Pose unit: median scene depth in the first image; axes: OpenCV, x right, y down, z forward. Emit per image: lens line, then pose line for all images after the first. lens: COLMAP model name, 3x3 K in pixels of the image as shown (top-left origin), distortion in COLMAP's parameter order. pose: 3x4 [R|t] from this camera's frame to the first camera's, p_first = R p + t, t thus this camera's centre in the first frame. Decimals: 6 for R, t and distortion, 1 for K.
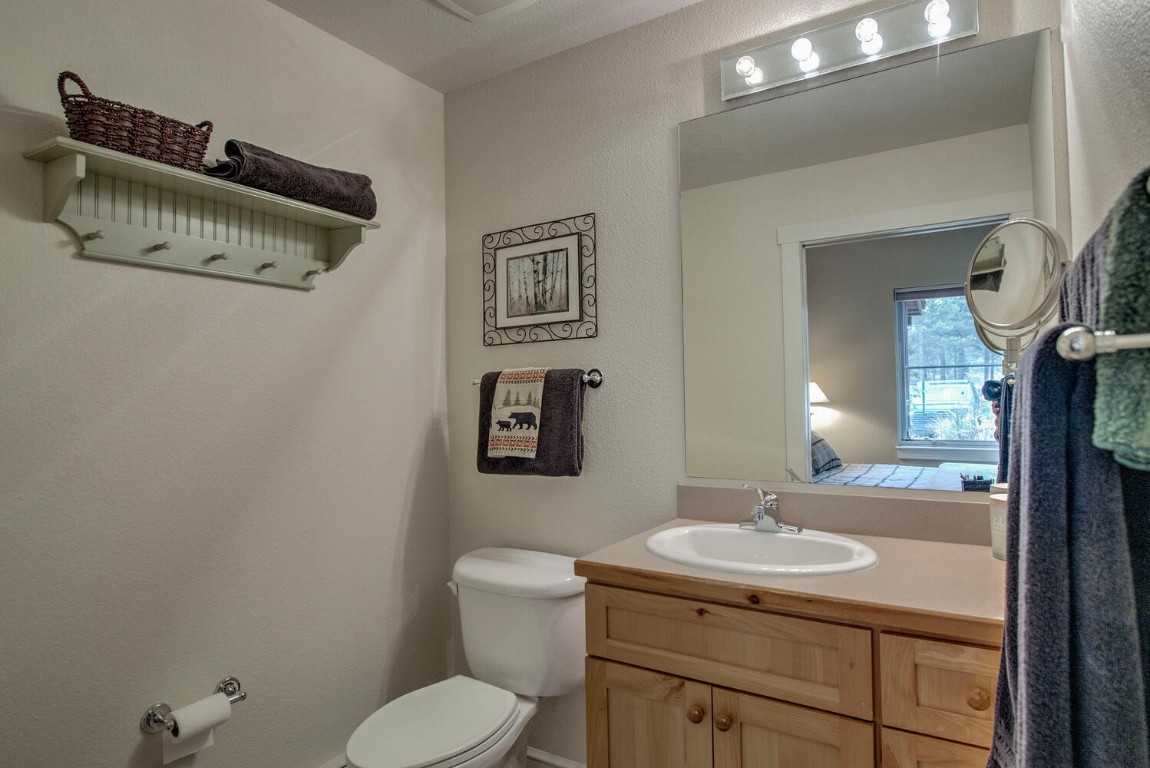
lens RADIAL K [[660.2, 0, 575.5], [0, 660.2, 378.1], [0, 0, 1]] dist [0.000905, -0.000056]
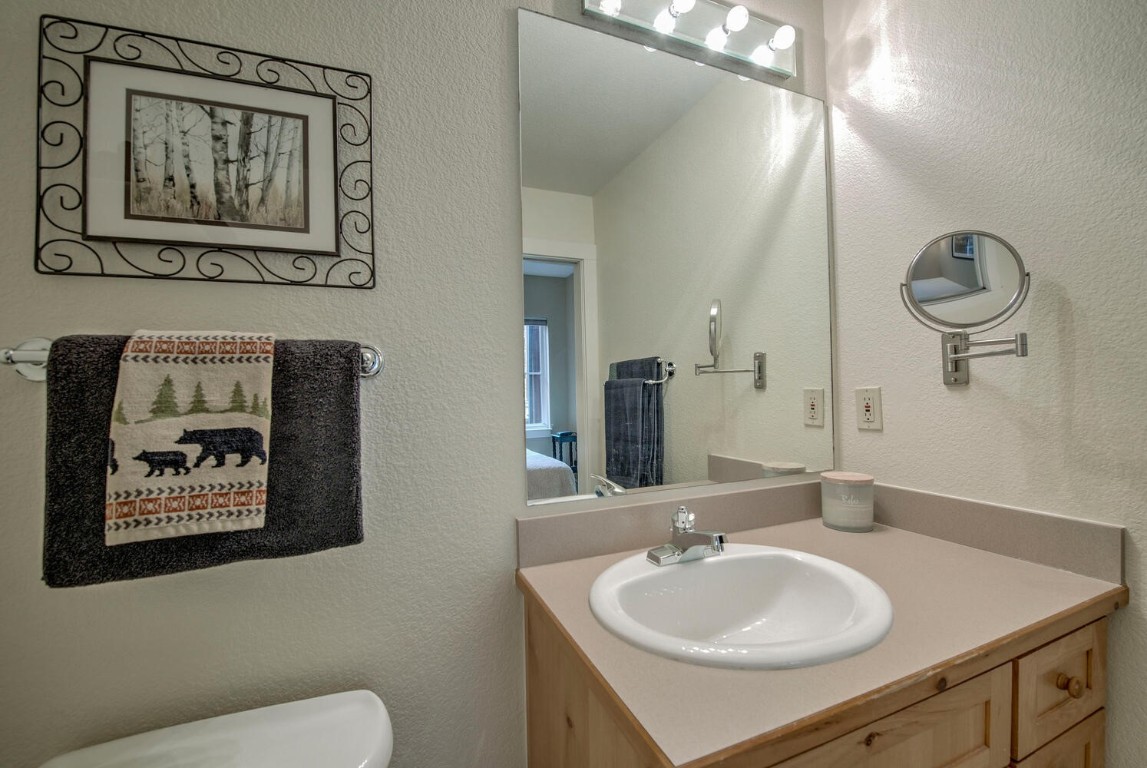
lens RADIAL K [[476.4, 0, 575.0], [0, 476.4, 384.6], [0, 0, 1]] dist [-0.022543, -0.000406]
pose [[0.569771, 0.014416, 0.821677, -0.198835], [-0.014243, 0.999869, -0.007665, 0.020733], [-0.821680, -0.007336, 0.569901, 0.605441]]
